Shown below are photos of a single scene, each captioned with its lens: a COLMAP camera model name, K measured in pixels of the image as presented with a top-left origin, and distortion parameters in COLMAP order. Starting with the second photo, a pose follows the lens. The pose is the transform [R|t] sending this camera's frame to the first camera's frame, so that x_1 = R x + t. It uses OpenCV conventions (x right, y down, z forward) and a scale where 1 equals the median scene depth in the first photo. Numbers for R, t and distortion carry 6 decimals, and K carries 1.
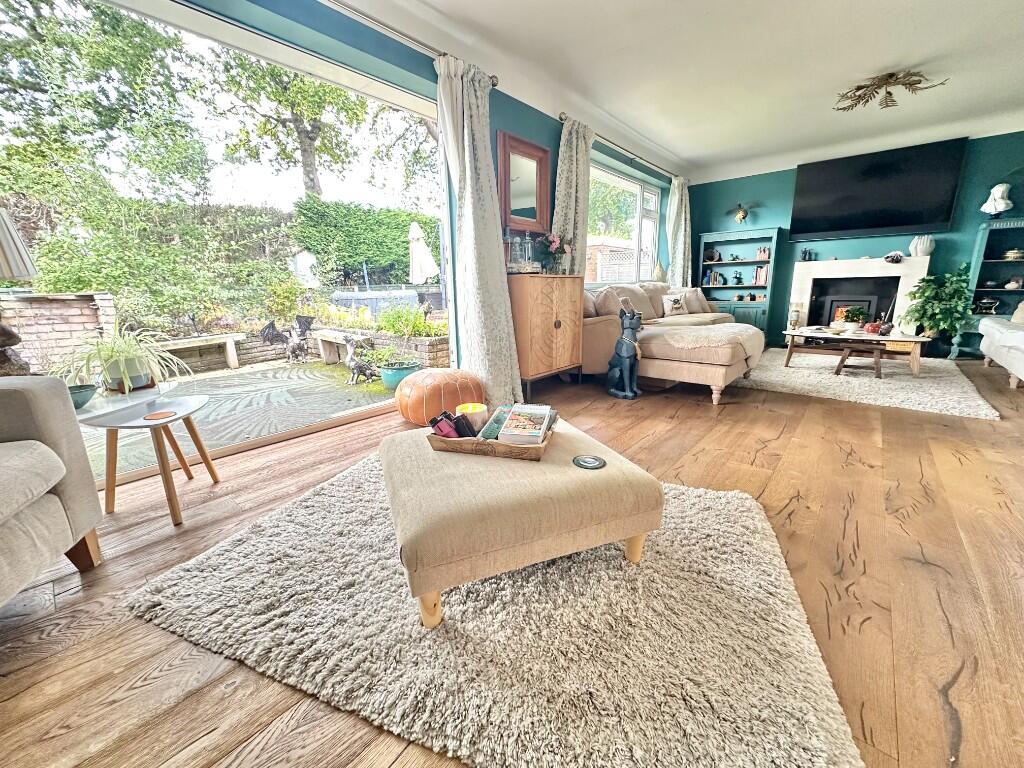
lens RADIAL K [[412.5, 0, 513.9], [0, 412.5, 379.6], [0, 0, 1]] dist [-0.001513, -0.000059]
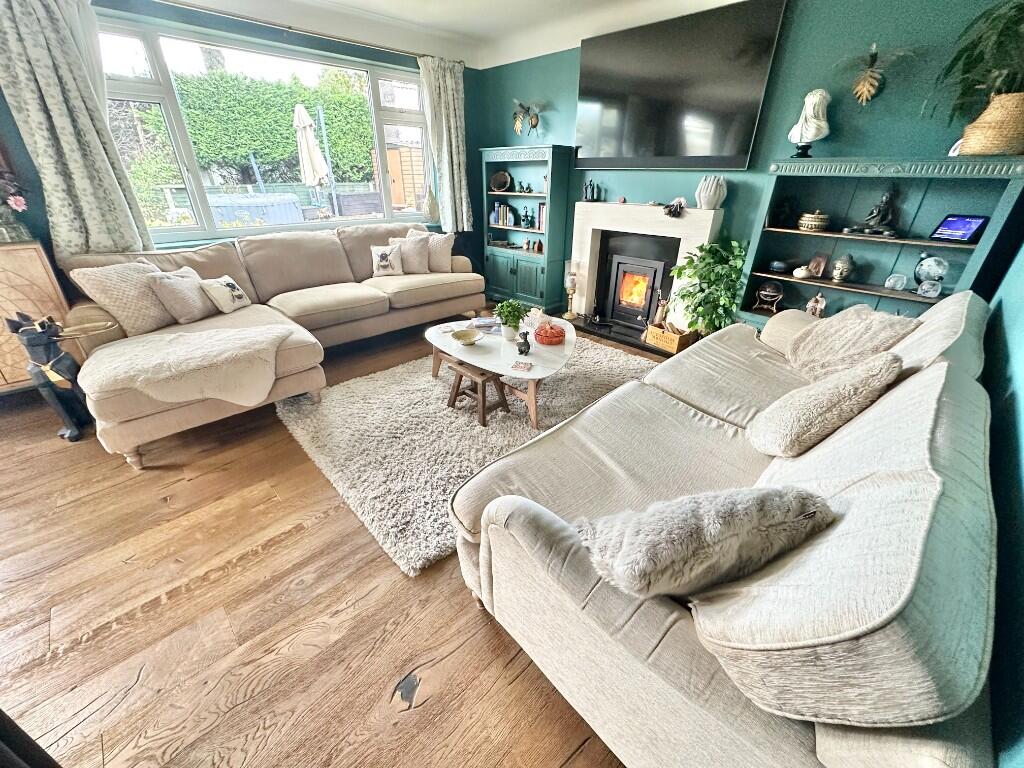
lens RADIAL K [[408.1, 0, 513.0], [0, 408.1, 382.7], [0, 0, 1]] dist [-0.003316, 0.000033]
pose [[0.995482, 0.067849, -0.066431, 0.649805], [-0.049062, 0.966504, 0.251919, -0.158250], [0.081298, -0.247521, 0.965466, 0.248970]]
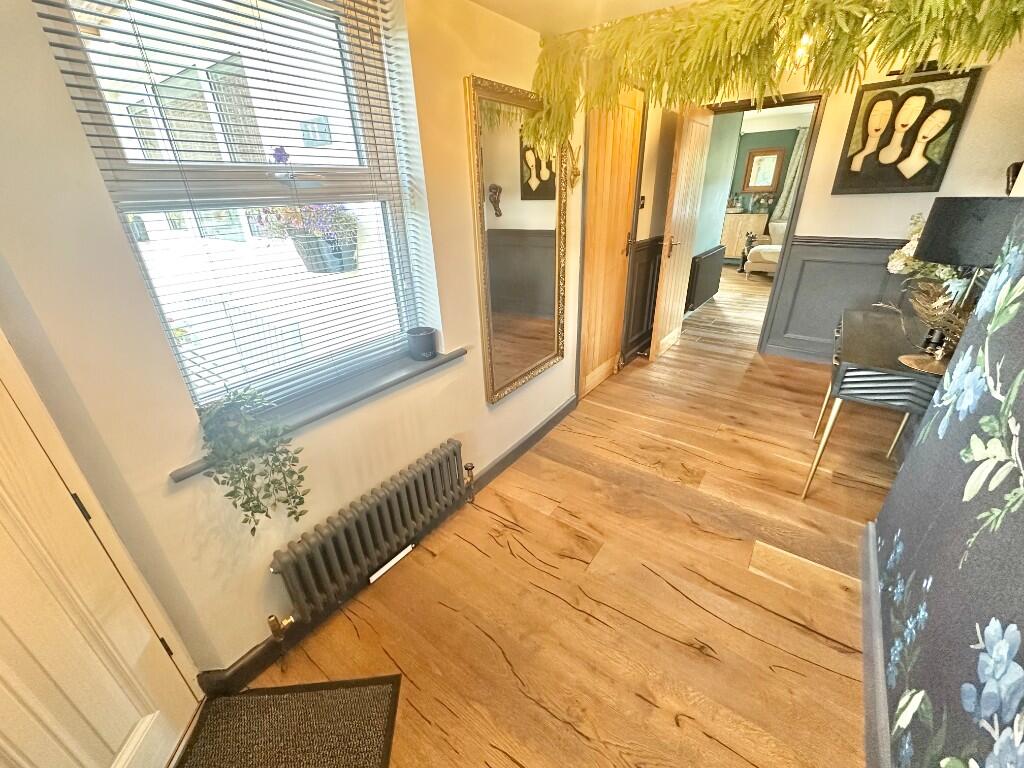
lens RADIAL K [[408.1, 0, 513.0], [0, 408.1, 382.7], [0, 0, 1]] dist [-0.003316, 0.000033]
pose [[0.068985, 0.437171, -0.896729, 1.513031], [-0.193991, 0.887591, 0.417793, -0.071388], [0.978575, 0.145136, 0.146038, -0.286551]]
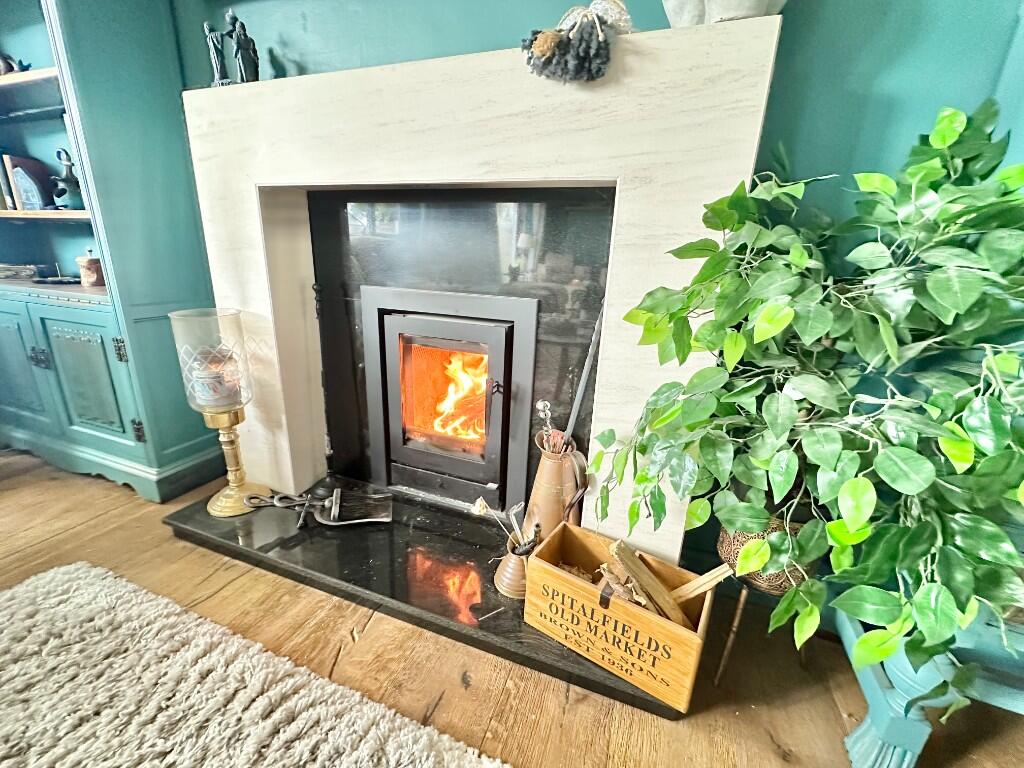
lens RADIAL K [[408.1, 0, 513.0], [0, 408.1, 382.7], [0, 0, 1]] dist [-0.003316, 0.000033]
pose [[0.934479, -0.039189, 0.353856, 0.758584], [0.010588, 0.996543, 0.082403, -0.170030], [-0.355862, -0.073257, 0.931663, 0.777086]]
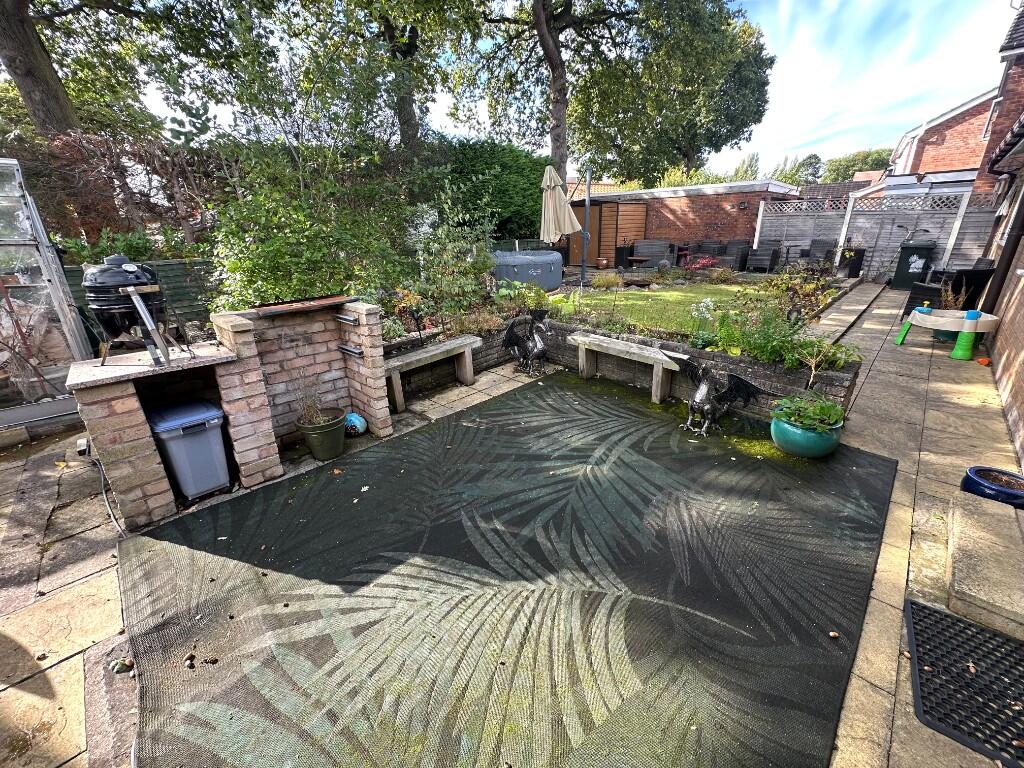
lens RADIAL K [[408.1, 0, 513.0], [0, 408.1, 382.7], [0, 0, 1]] dist [-0.003316, 0.000033]
pose [[0.997942, 0.019072, -0.061226, -0.594586], [-0.010124, 0.989635, 0.143251, -0.151660], [0.063324, -0.142336, 0.987791, 0.267924]]
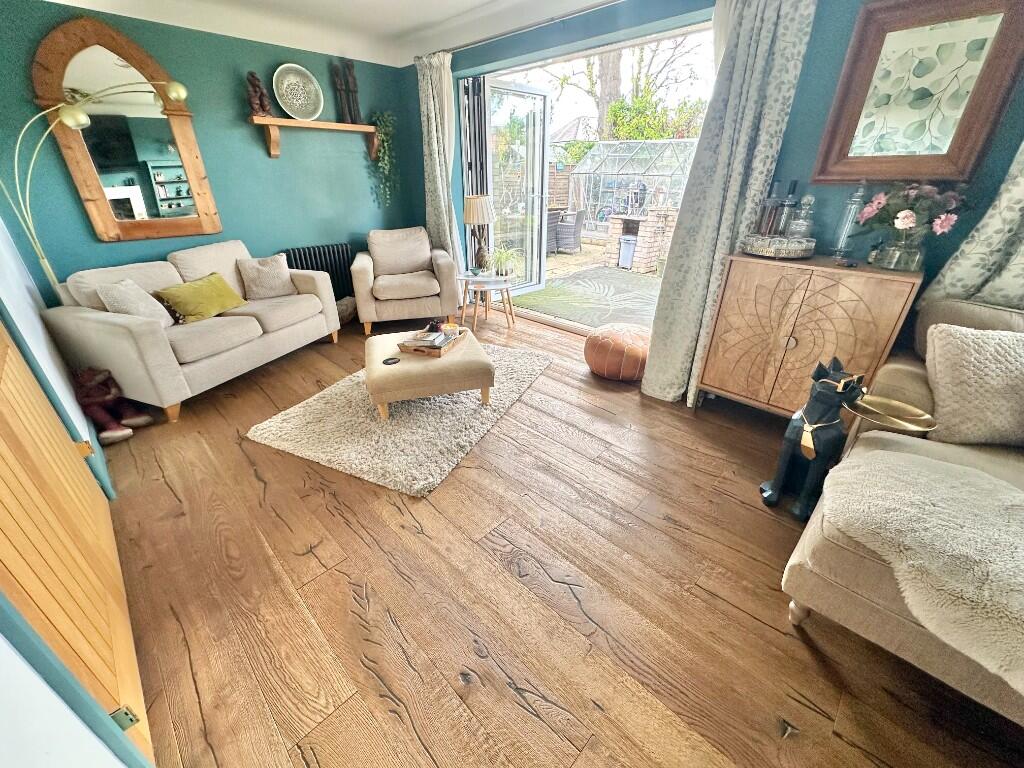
lens RADIAL K [[408.1, 0, 513.0], [0, 408.1, 382.7], [0, 0, 1]] dist [-0.003316, 0.000033]
pose [[-0.064519, 0.468154, -0.881288, 0.448169], [-0.213886, 0.856118, 0.470442, -0.178235], [0.974726, 0.218848, 0.044896, 0.352593]]
